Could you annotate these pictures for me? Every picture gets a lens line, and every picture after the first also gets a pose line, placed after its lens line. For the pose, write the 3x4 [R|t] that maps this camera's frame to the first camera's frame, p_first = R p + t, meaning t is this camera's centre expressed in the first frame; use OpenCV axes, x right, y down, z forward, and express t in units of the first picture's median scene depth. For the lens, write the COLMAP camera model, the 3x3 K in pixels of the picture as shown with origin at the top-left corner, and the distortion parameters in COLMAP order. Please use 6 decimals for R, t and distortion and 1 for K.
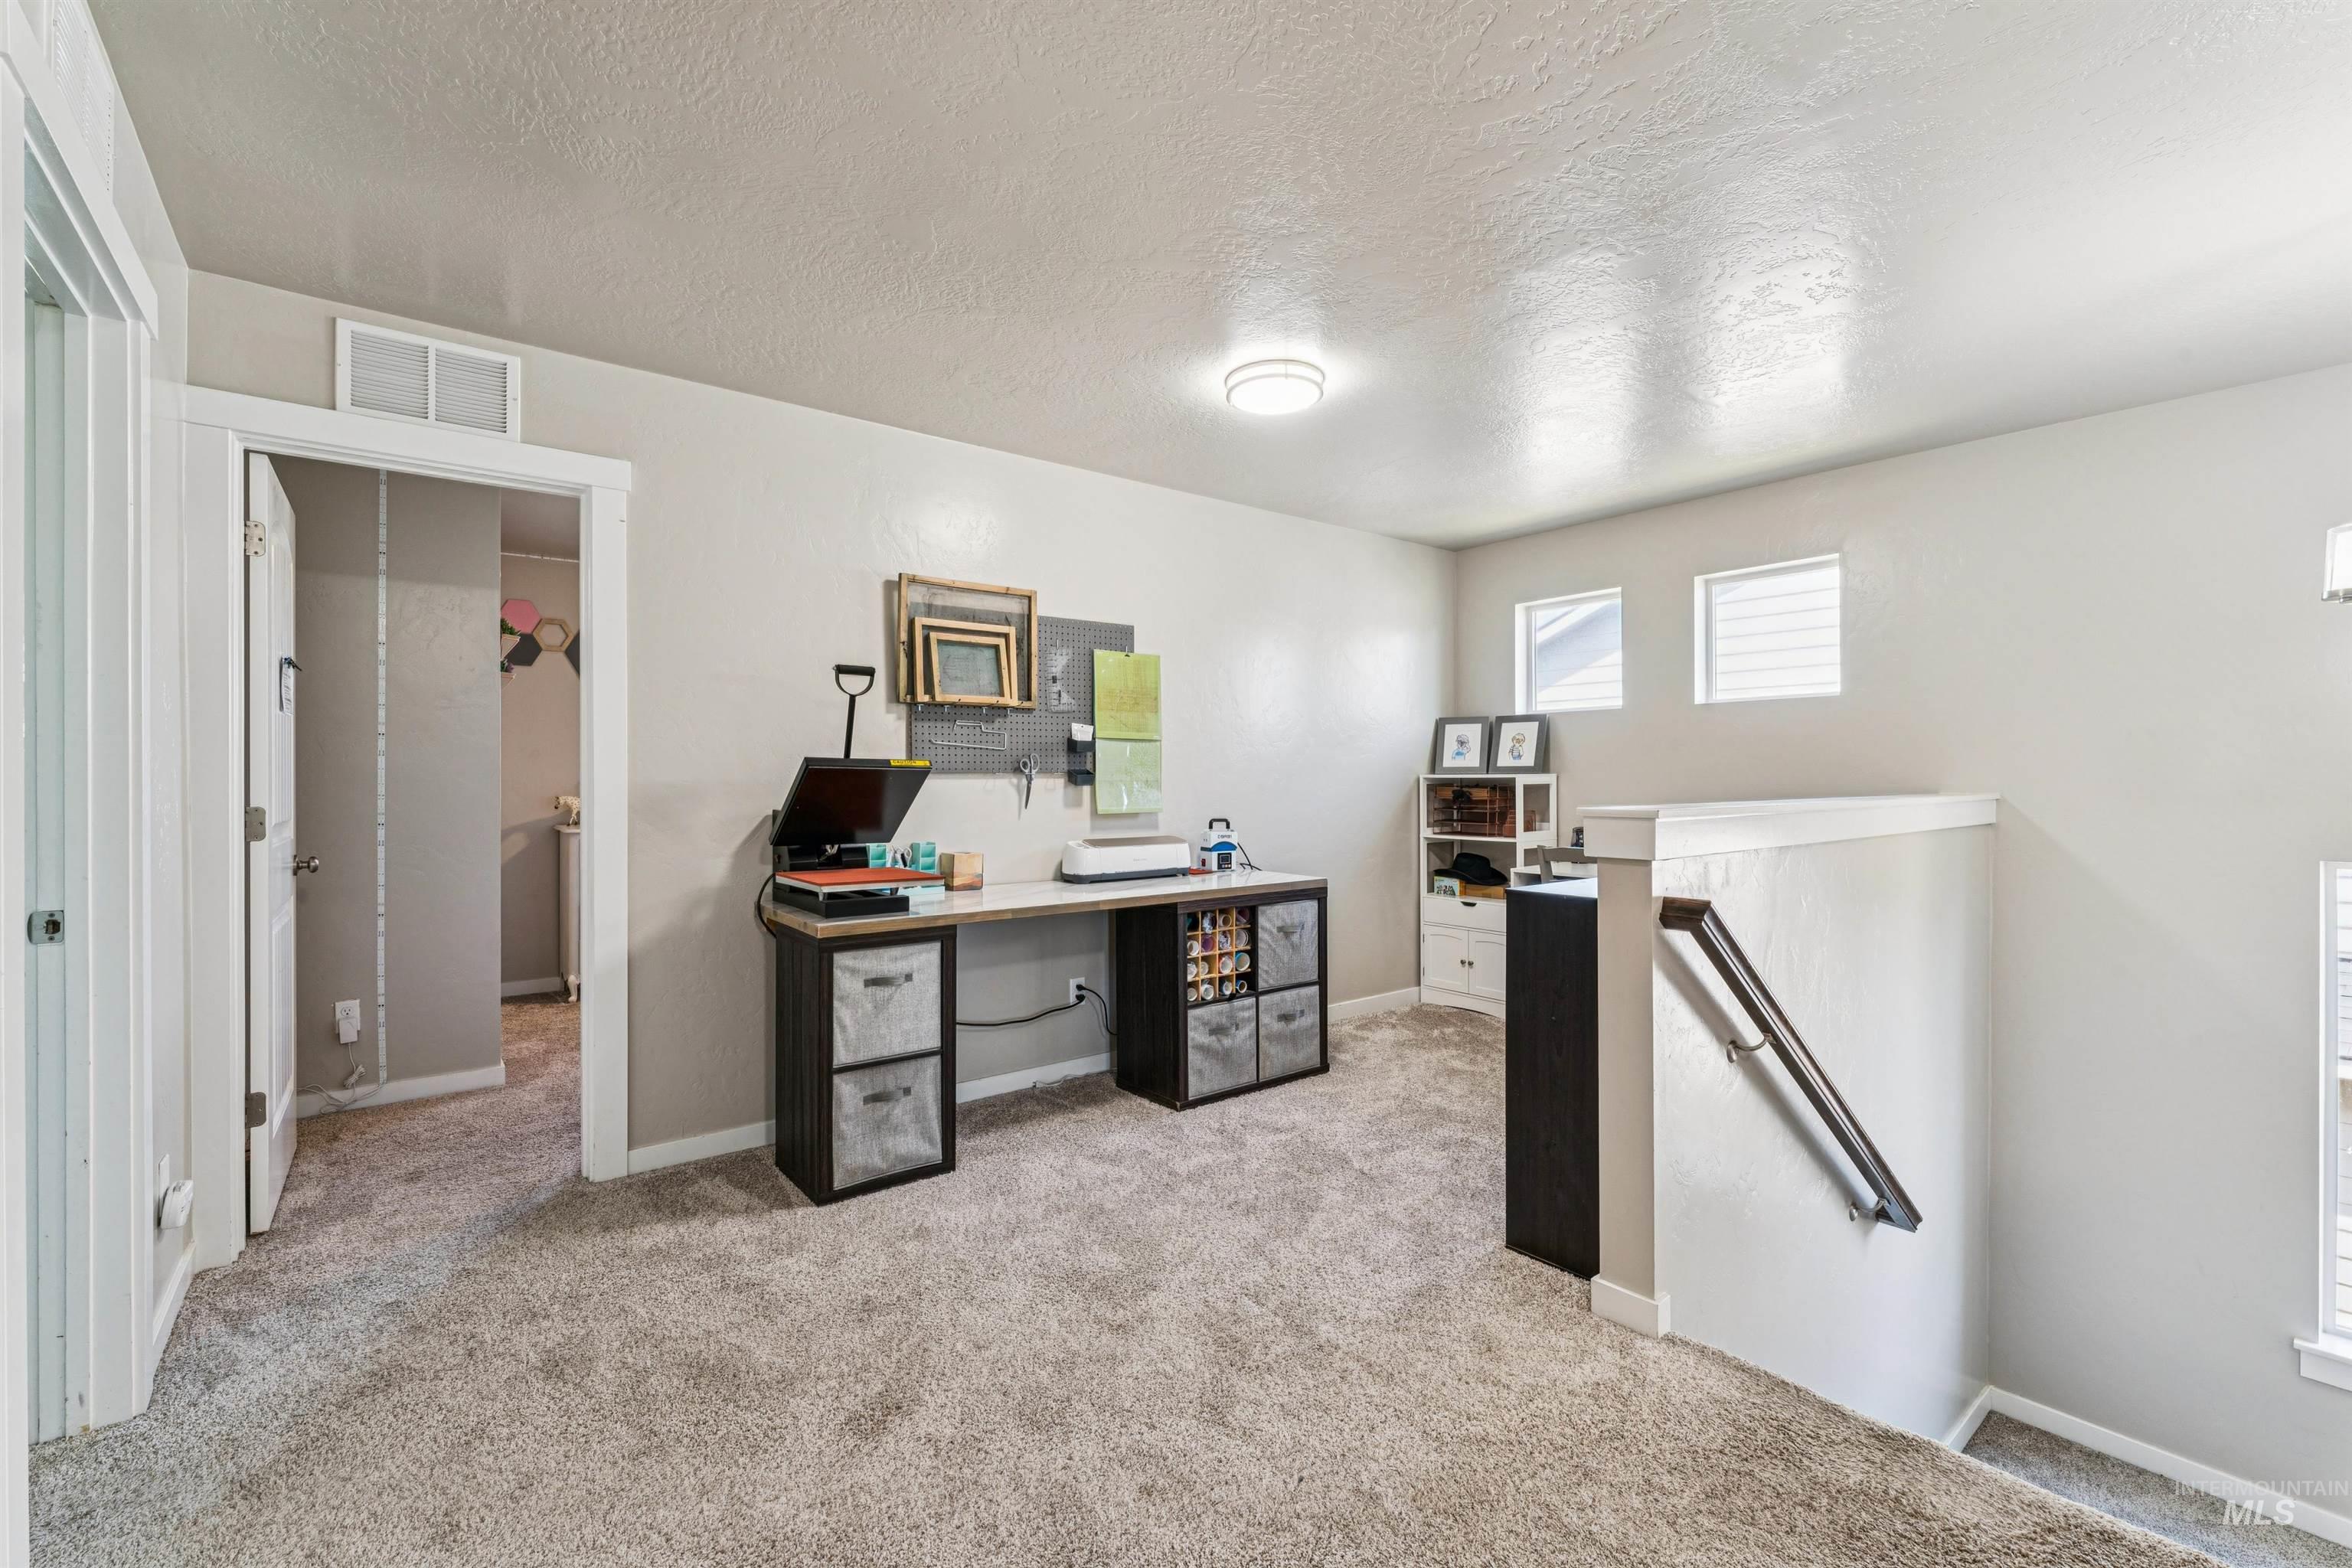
lens RADIAL K [[1012.1, 0, 1176.1], [0, 1012.1, 781.9], [0, 0, 1]] dist [-0.001945, -0.000979]
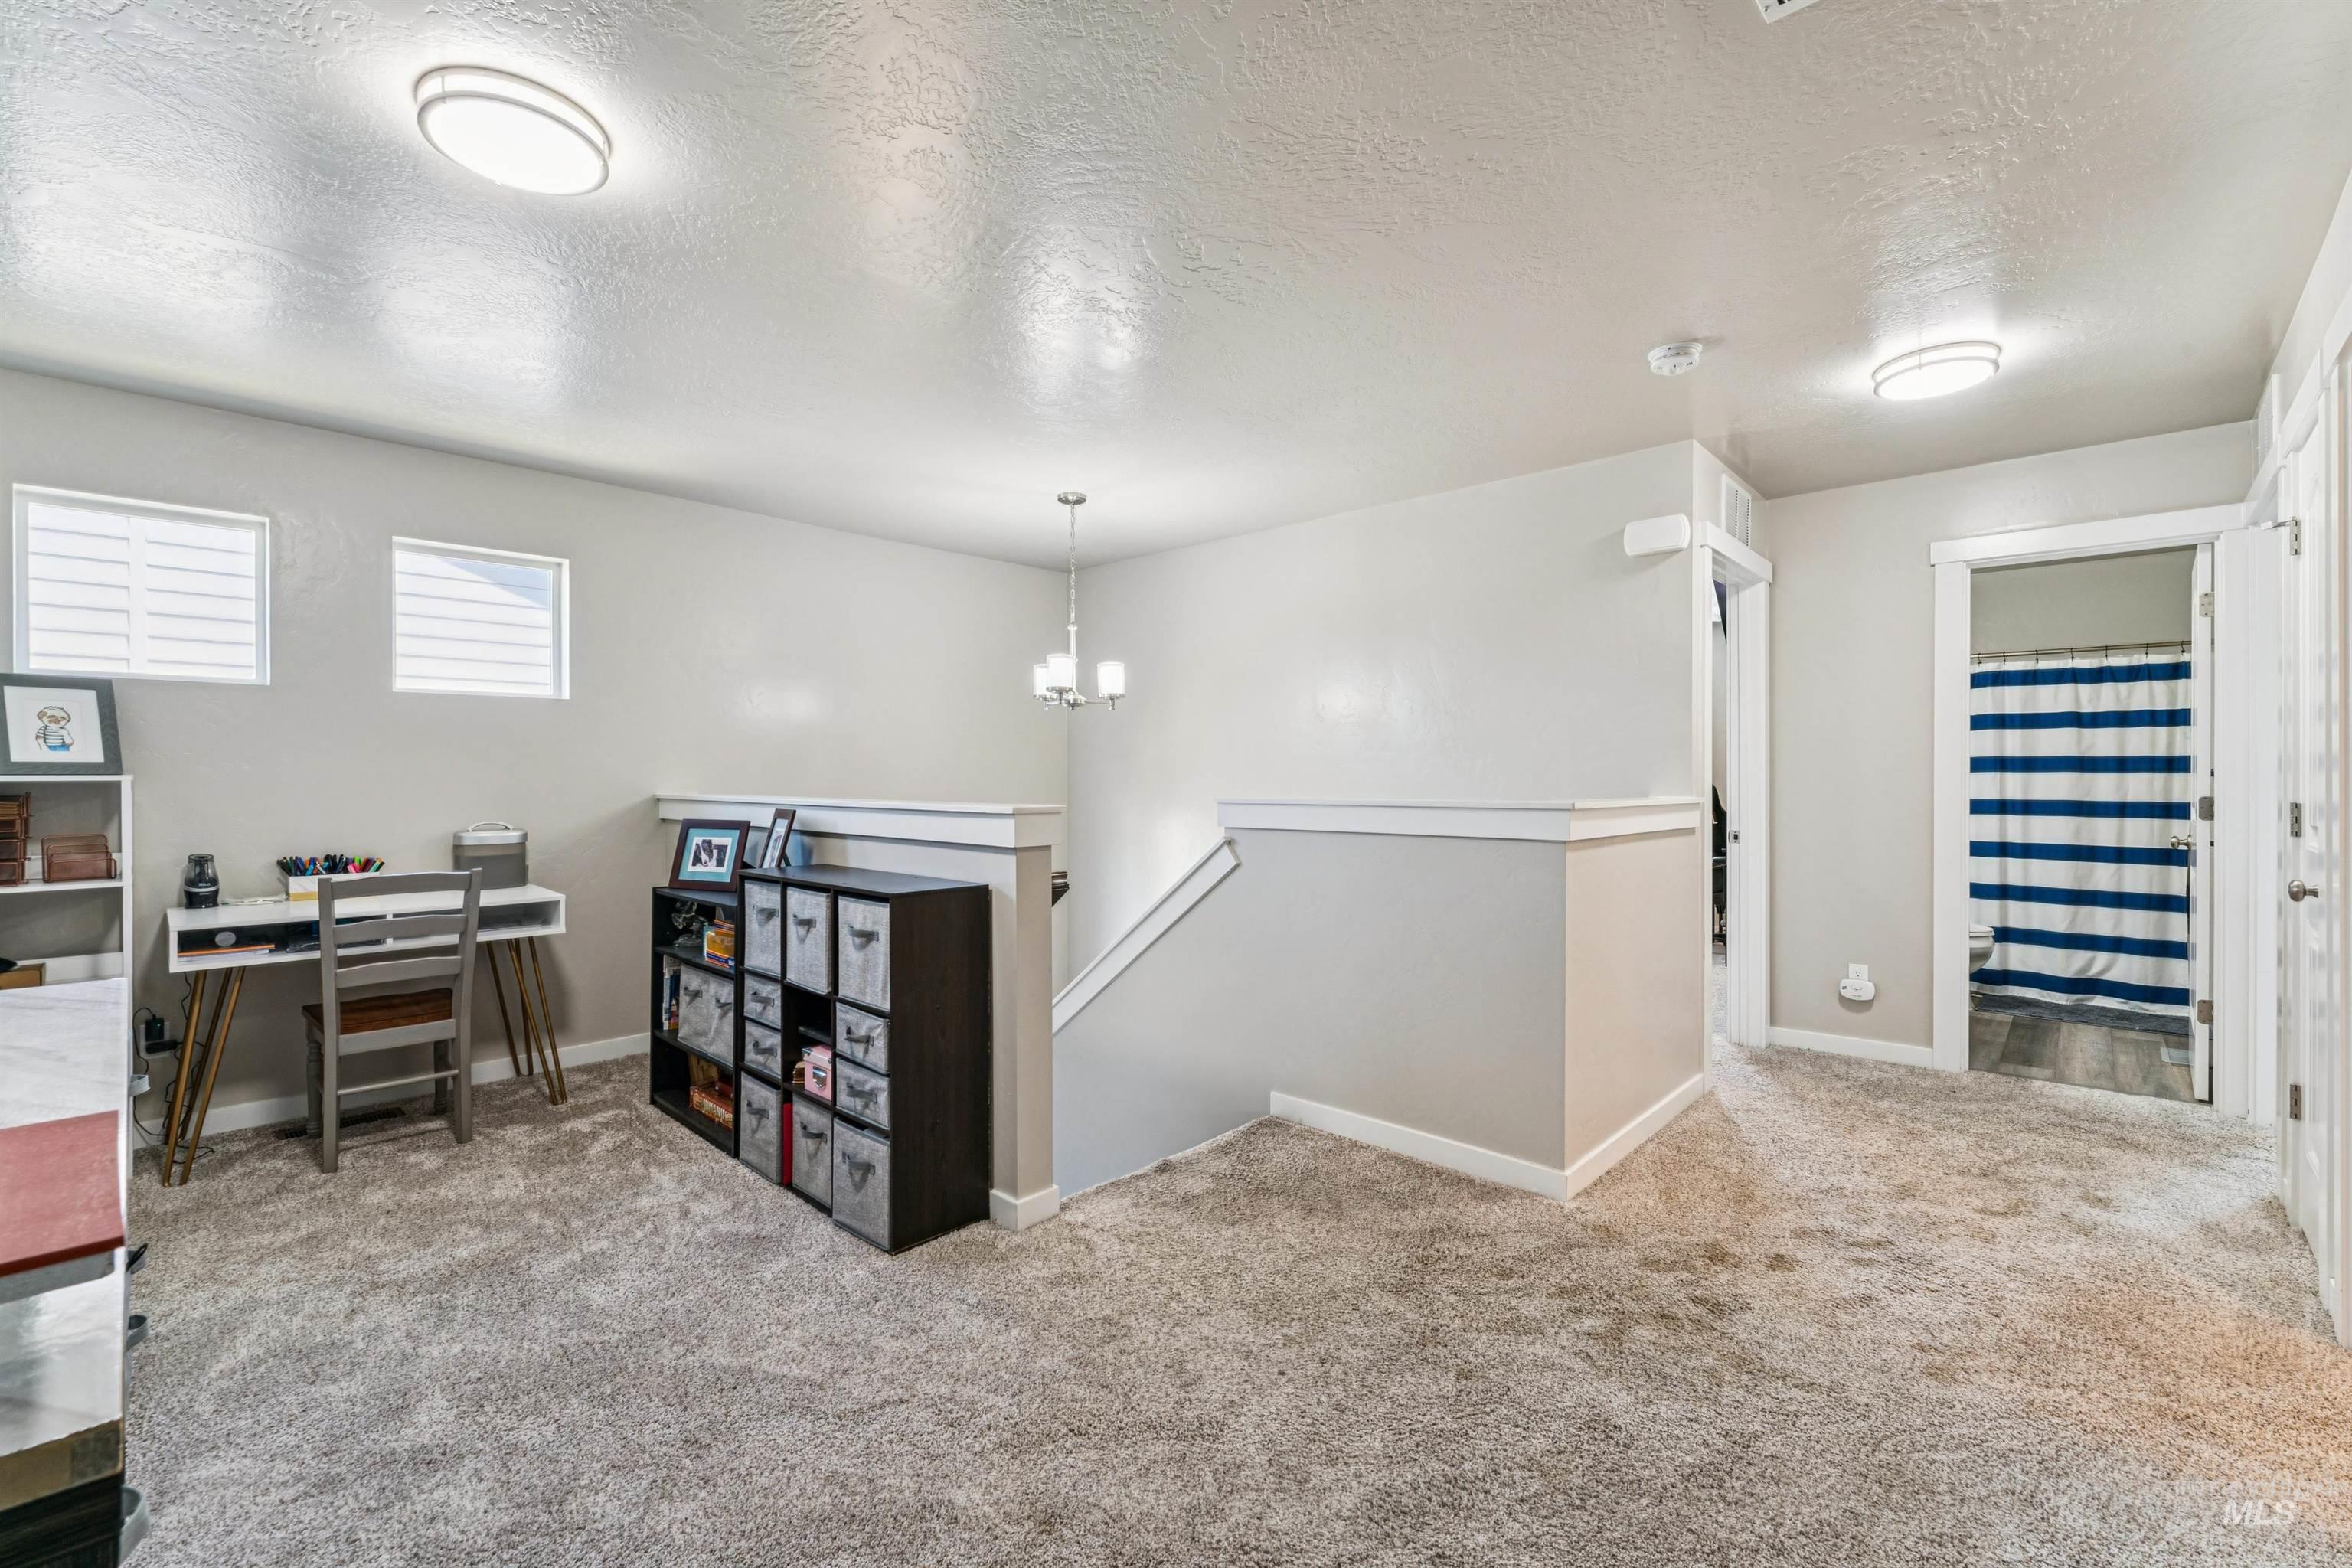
lens RADIAL K [[1012.1, 0, 1169.3], [0, 1012.1, 774.6], [0, 0, 1]] dist [-0.001945, -0.000979]
pose [[-0.153862, 0.002610, 0.988089, -0.505979], [0.003308, 0.999992, -0.002127, -0.006421], [-0.988087, 0.002941, -0.153869, 0.641363]]
